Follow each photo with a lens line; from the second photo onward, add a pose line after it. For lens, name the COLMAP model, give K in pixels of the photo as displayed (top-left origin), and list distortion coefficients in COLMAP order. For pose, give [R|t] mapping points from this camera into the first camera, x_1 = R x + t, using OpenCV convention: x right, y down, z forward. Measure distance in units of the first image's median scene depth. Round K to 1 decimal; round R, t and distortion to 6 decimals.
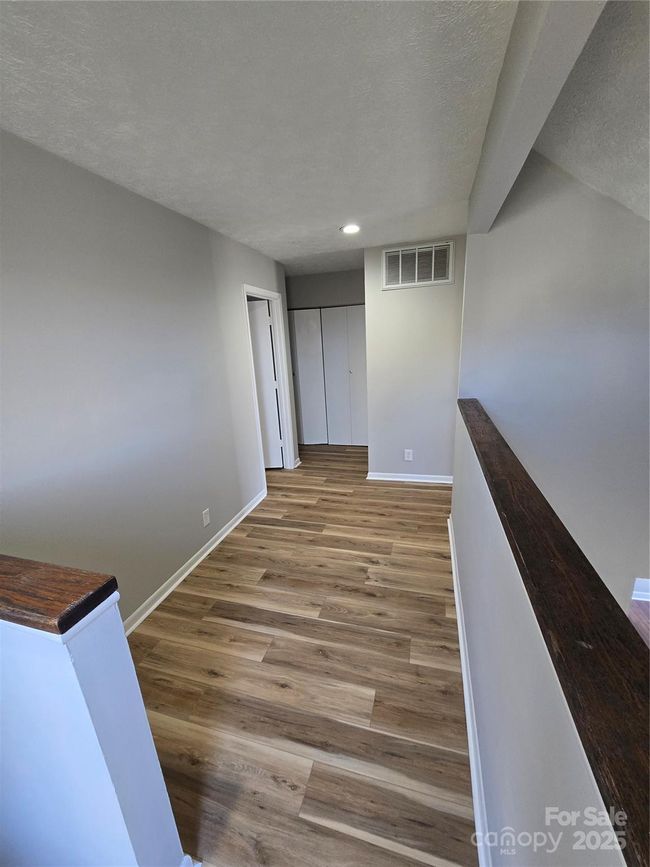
lens RADIAL K [[357.0, 0, 321.7], [0, 357.0, 435.2], [0, 0, 1]] dist [-0.001569, 0.000675]
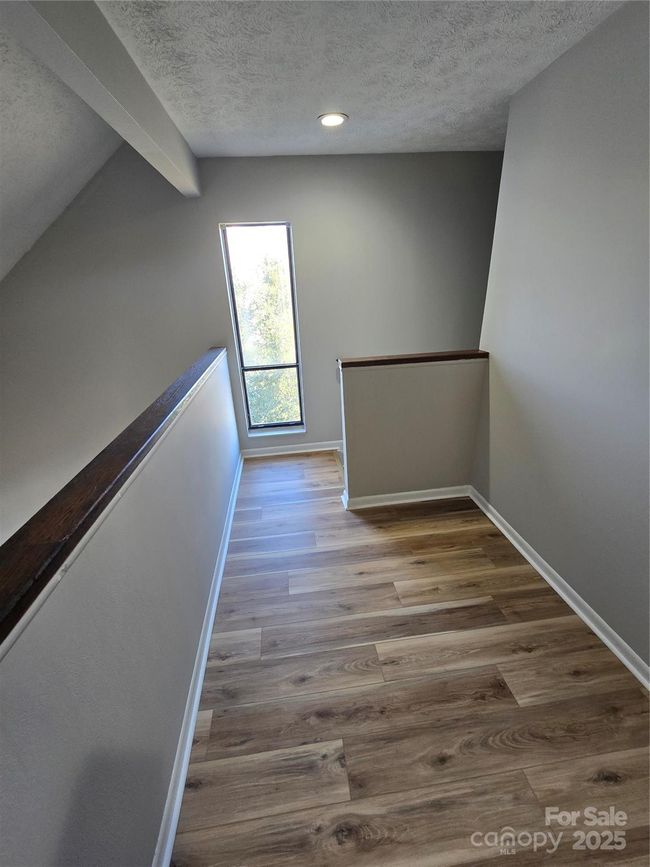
lens RADIAL K [[357.0, 0, 321.7], [0, 357.0, 435.2], [0, 0, 1]] dist [-0.001569, 0.000675]
pose [[-0.914061, 0.245783, -0.322620, 0.254282], [-0.006714, 0.786179, 0.617963, -0.368235], [0.405522, 0.567021, -0.716965, 1.332764]]
